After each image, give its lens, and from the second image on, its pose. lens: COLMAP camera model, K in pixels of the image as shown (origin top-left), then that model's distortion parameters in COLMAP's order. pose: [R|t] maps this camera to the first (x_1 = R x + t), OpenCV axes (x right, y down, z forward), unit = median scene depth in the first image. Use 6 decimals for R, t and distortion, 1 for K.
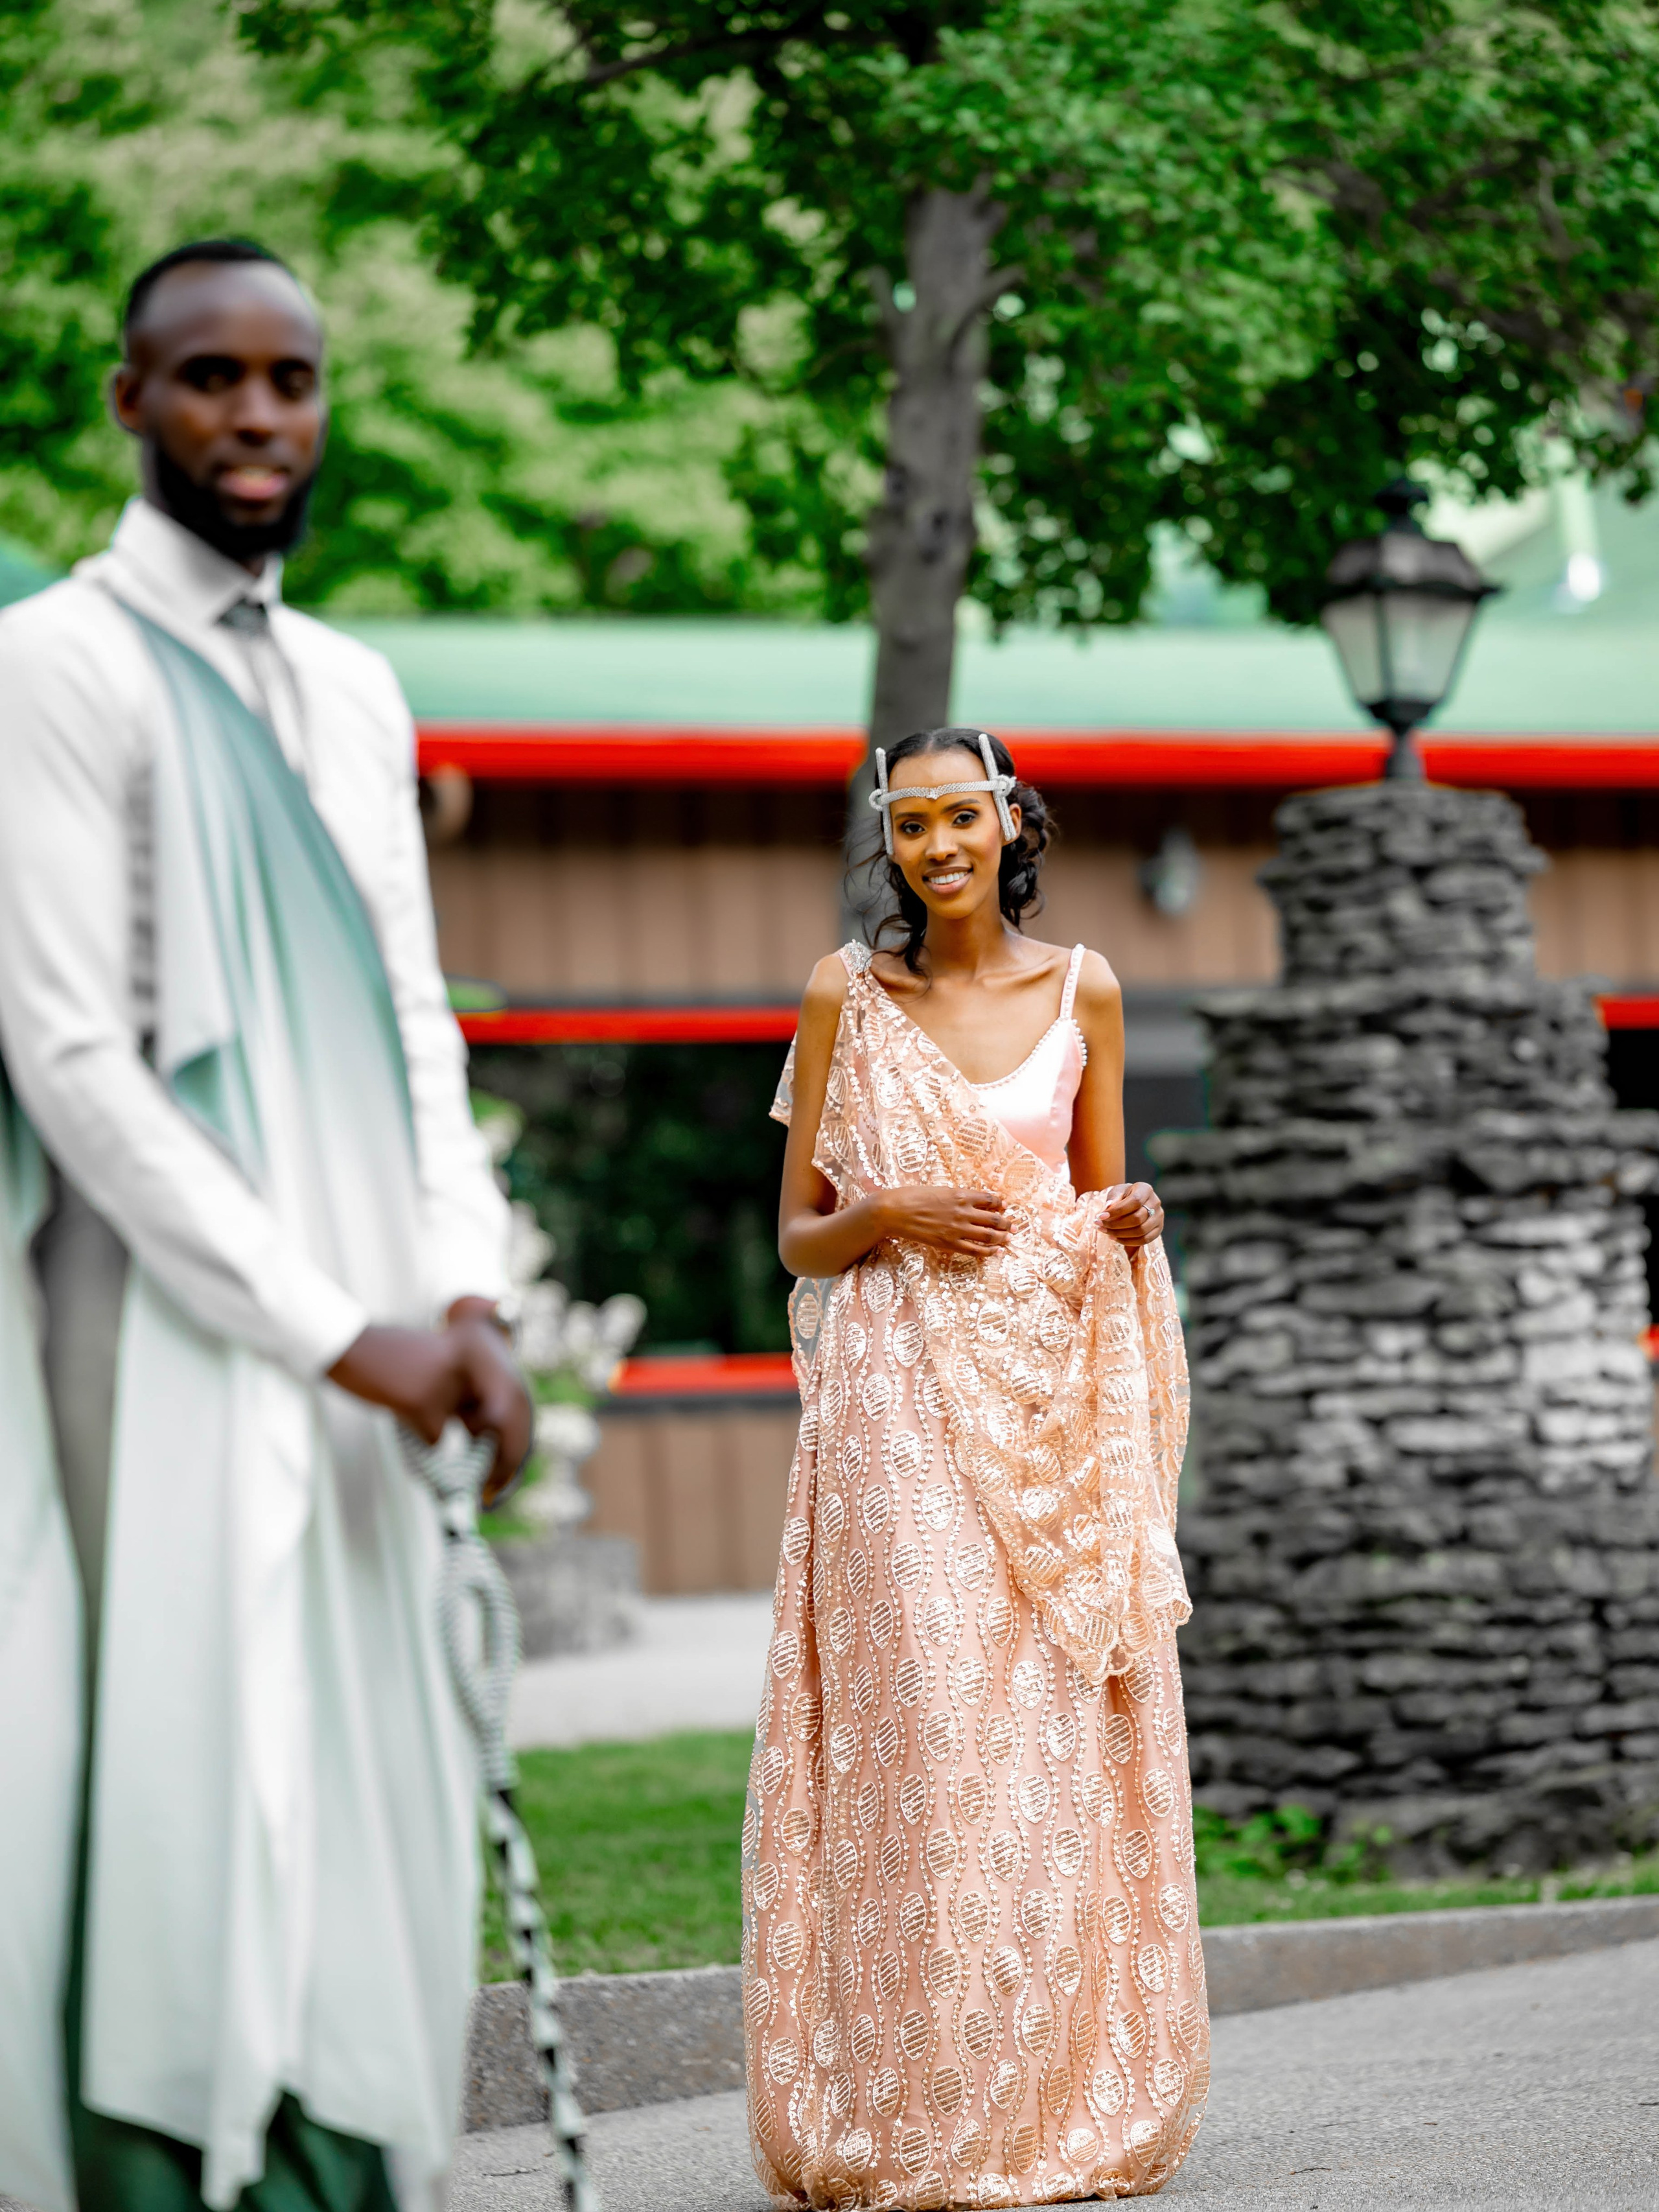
lens RADIAL K [[9785.2, 0, 837.7], [0, 9785.2, 1116.3], [0, 0, 1]] dist [0.044731, 0.000000]
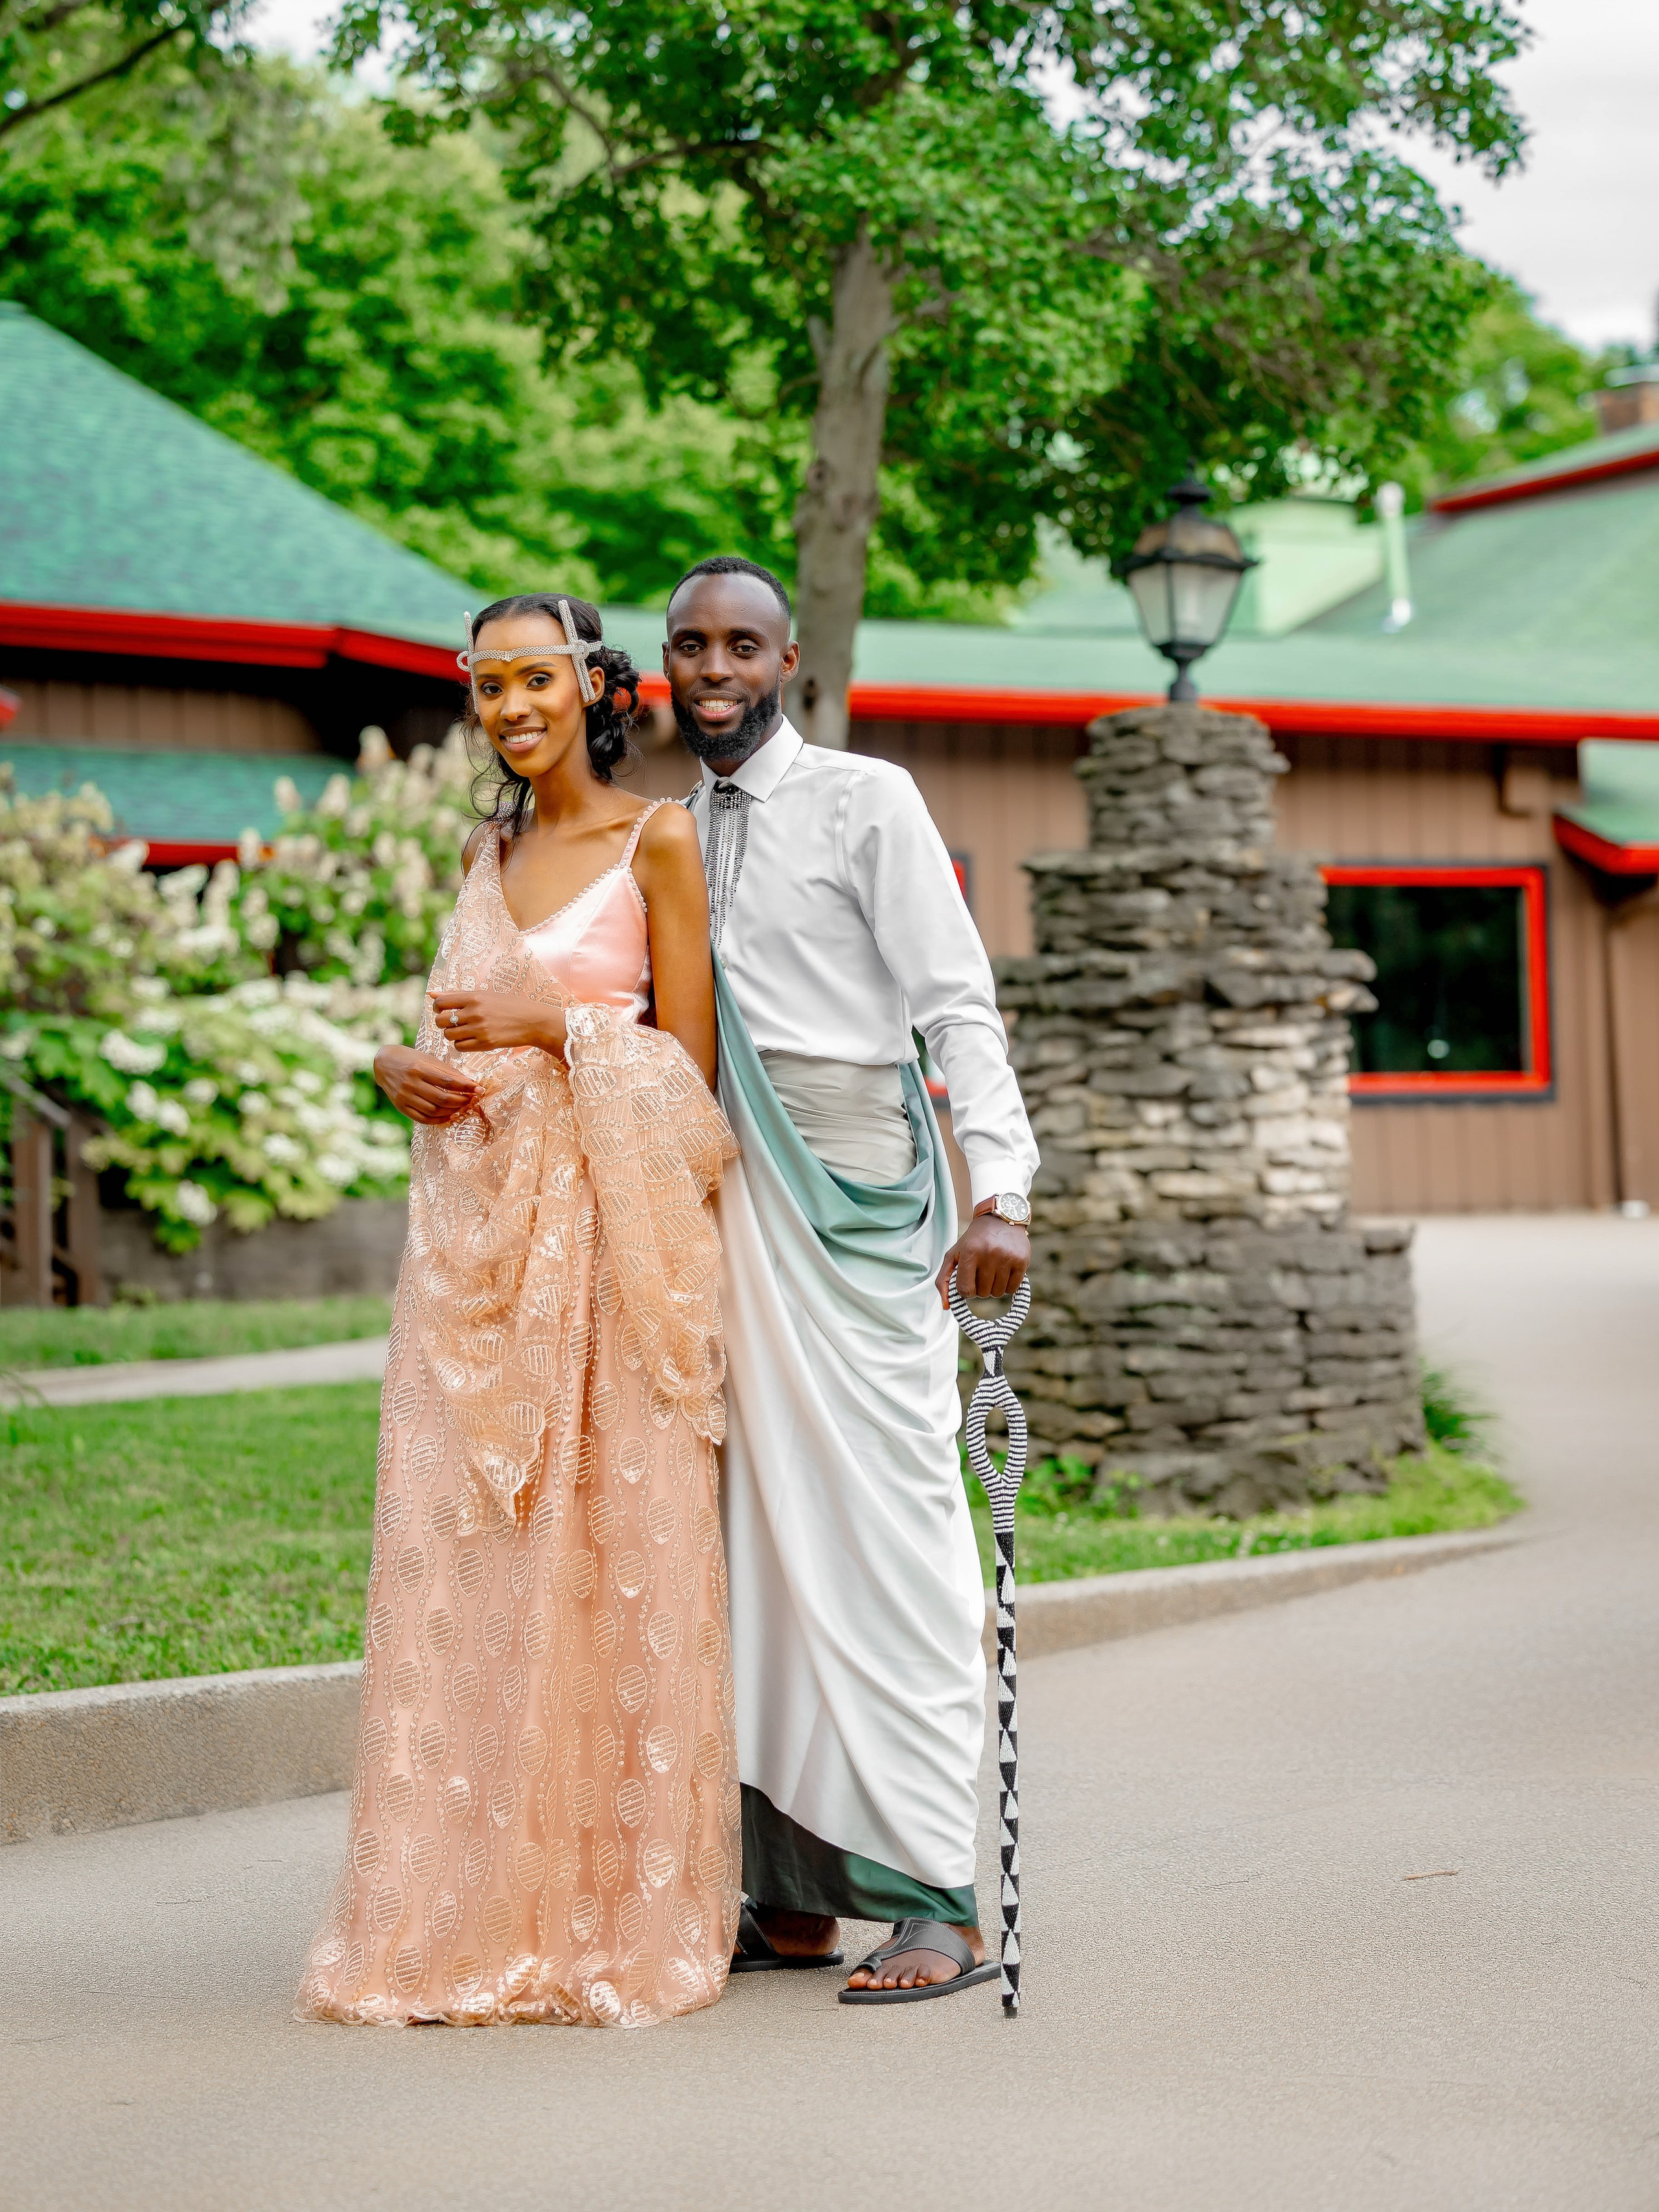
lens RADIAL K [[5367.0, 0, 830.1], [0, 5367.0, 1101.9], [0, 0, 1]] dist [0.211032, 0.000000]
pose [[0.998916, 0.028771, -0.036585, 0.038540], [-0.027462, 0.998982, 0.035793, -0.004177], [0.037577, -0.034750, 0.998689, 0.254146]]
